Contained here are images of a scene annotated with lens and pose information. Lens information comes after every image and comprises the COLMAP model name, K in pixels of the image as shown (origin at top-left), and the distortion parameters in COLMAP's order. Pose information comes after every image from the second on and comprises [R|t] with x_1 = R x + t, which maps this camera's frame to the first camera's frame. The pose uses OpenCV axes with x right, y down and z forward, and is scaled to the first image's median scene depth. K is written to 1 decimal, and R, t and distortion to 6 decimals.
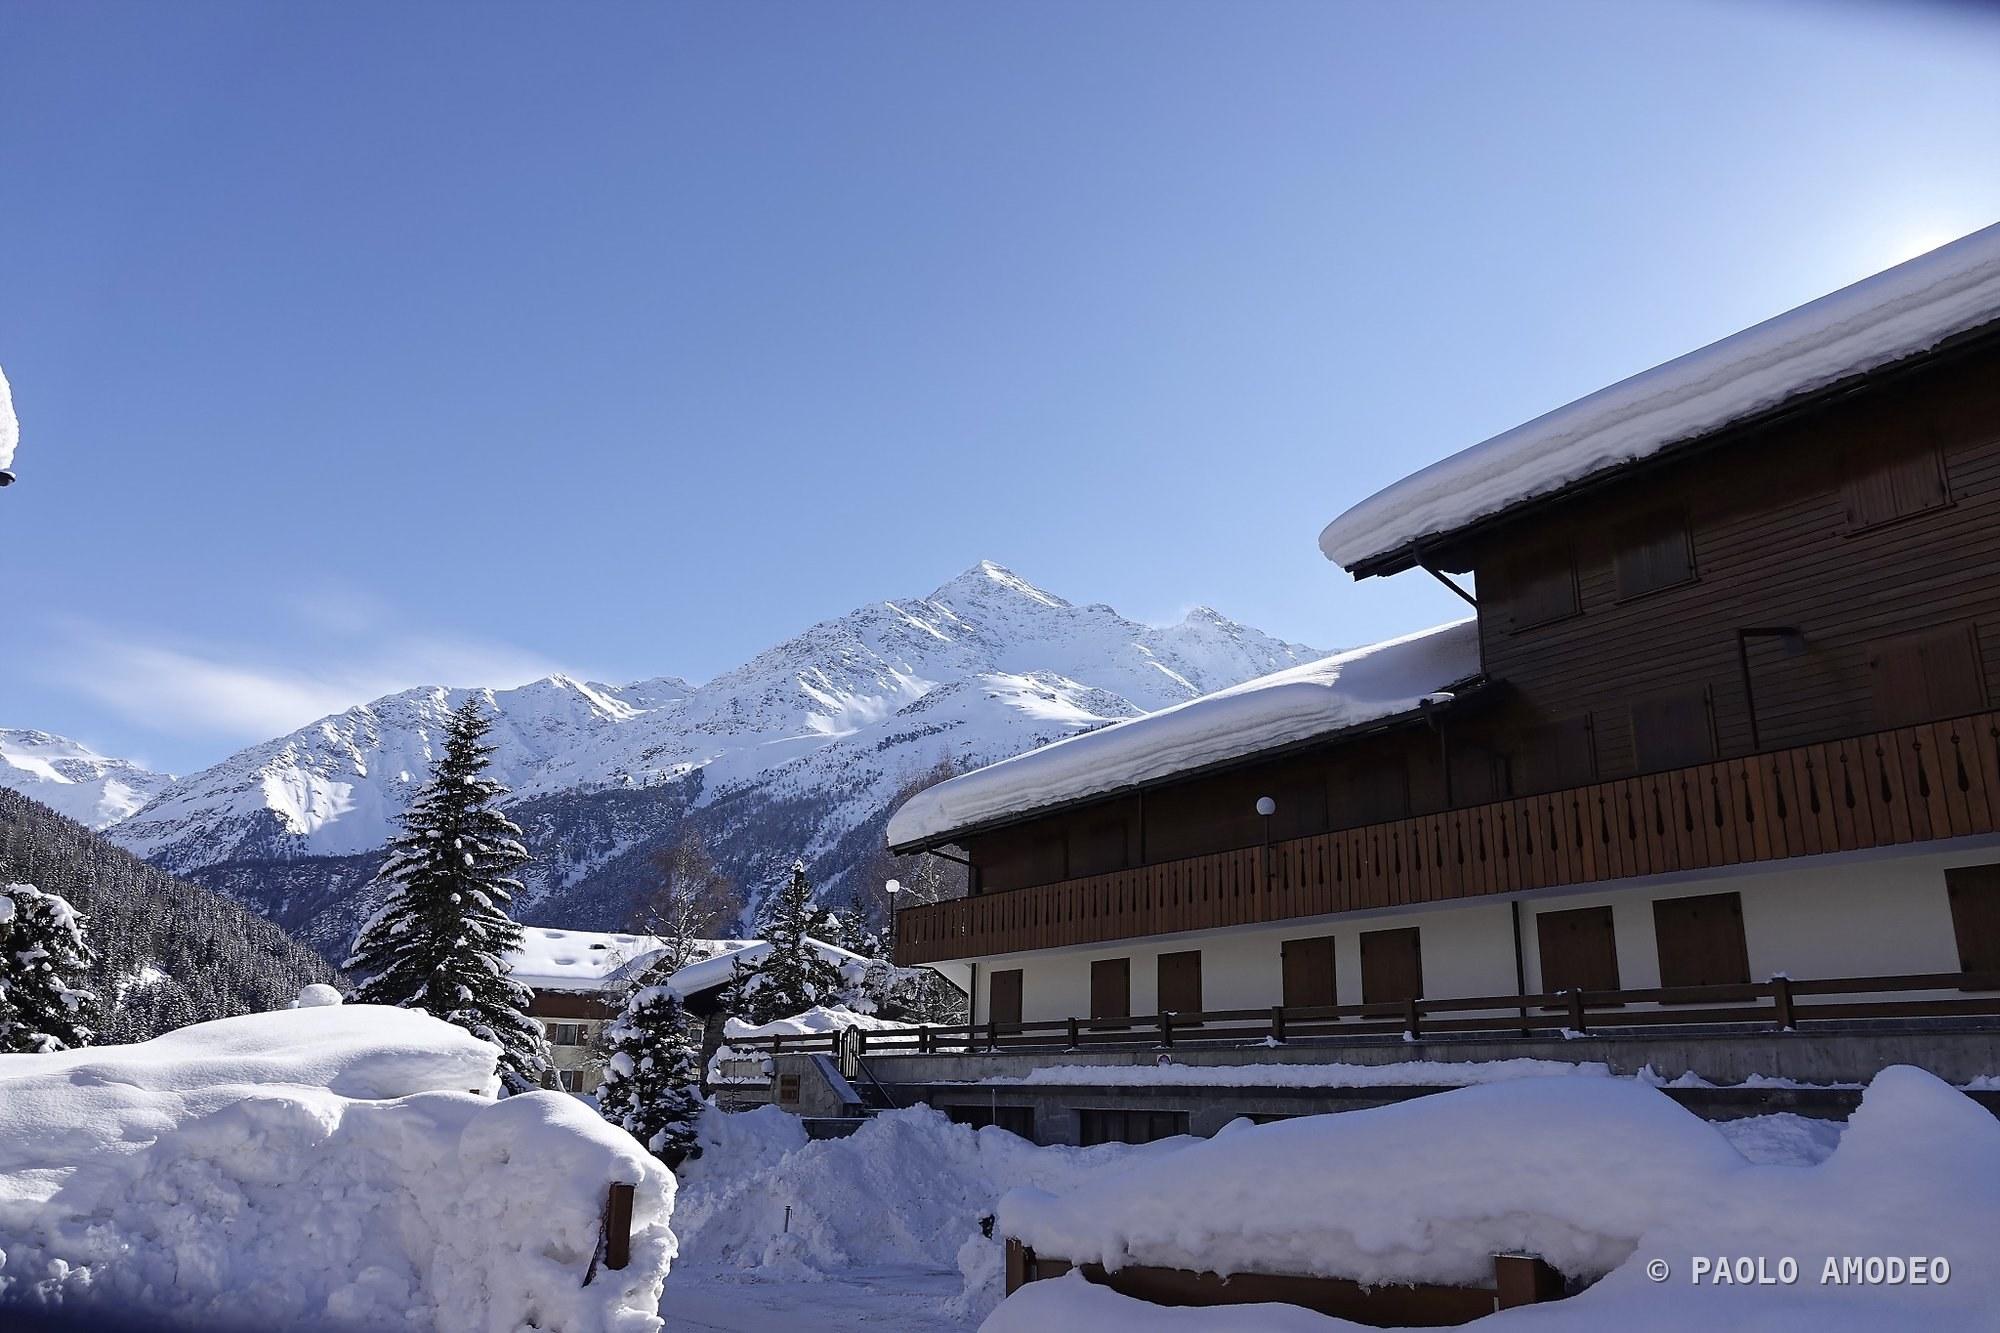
lens RADIAL K [[1414.7, 0, 1004.3], [0, 1414.7, 643.2], [0, 0, 1]] dist [0.010872, 0.003542]
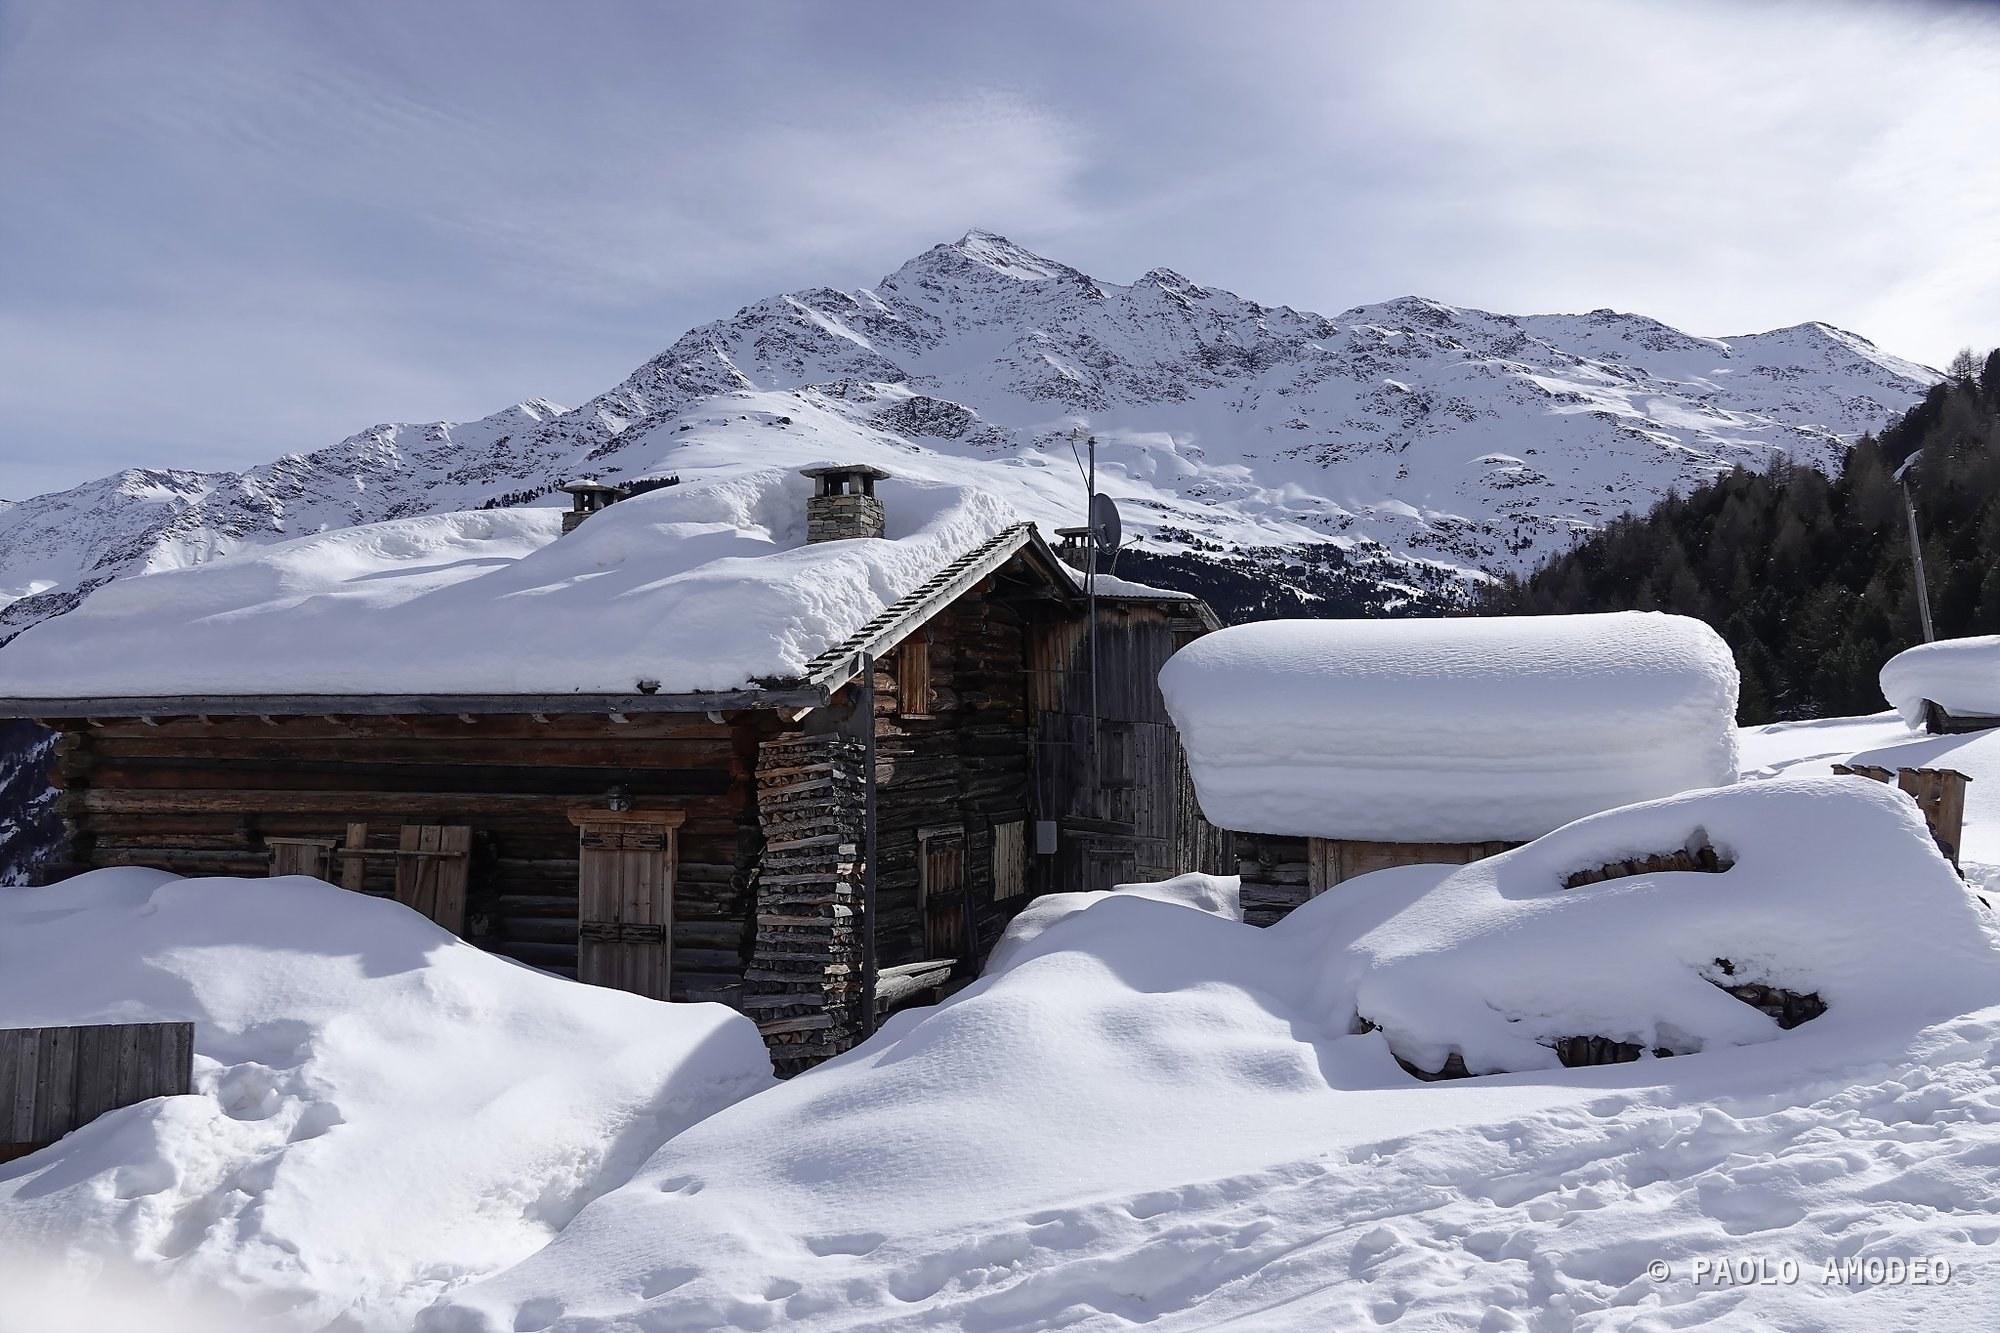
lens RADIAL K [[1414.7, 0, 1004.3], [0, 1414.7, 643.2], [0, 0, 1]] dist [0.010872, 0.003542]
pose [[0.974617, -0.030394, -0.221807, 0.227556], [0.080338, 0.972236, 0.219779, -0.002642], [0.208969, -0.232020, 0.949999, 0.180363]]
